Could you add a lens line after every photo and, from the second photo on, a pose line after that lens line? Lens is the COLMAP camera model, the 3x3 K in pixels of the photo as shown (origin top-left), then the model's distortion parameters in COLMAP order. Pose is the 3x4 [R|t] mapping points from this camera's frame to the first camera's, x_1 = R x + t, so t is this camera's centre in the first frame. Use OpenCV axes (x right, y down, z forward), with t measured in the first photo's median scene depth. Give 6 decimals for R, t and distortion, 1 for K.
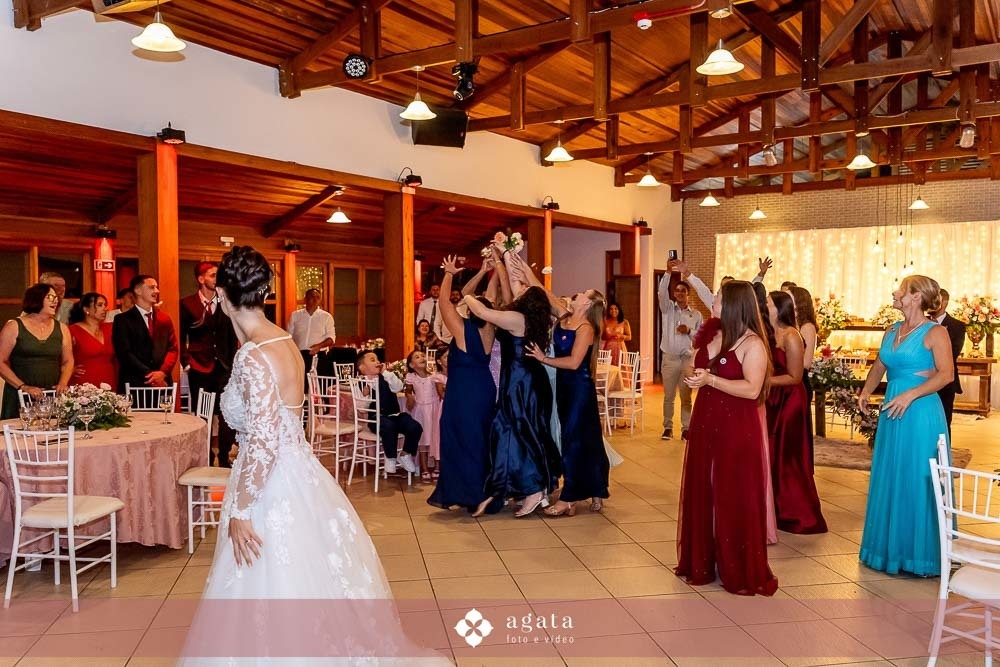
lens RADIAL K [[817.9, 0, 500.0], [0, 817.9, 333.5], [0, 0, 1]] dist [0.006183, 0.003231]
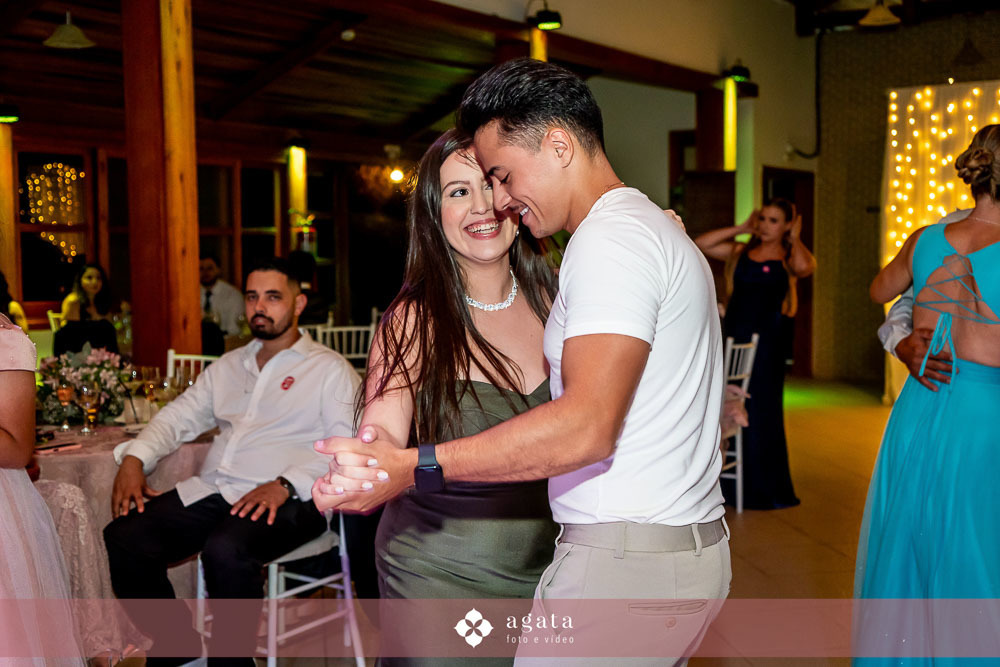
lens RADIAL K [[1186.7, 0, 500.0], [0, 1186.7, 333.5], [0, 0, 1]] dist [-0.001469, -0.012921]
pose [[0.999694, -0.007390, -0.023592, 0.043987], [0.008297, 0.999221, 0.038582, -0.002734], [0.023289, -0.038766, 0.998977, 0.270502]]
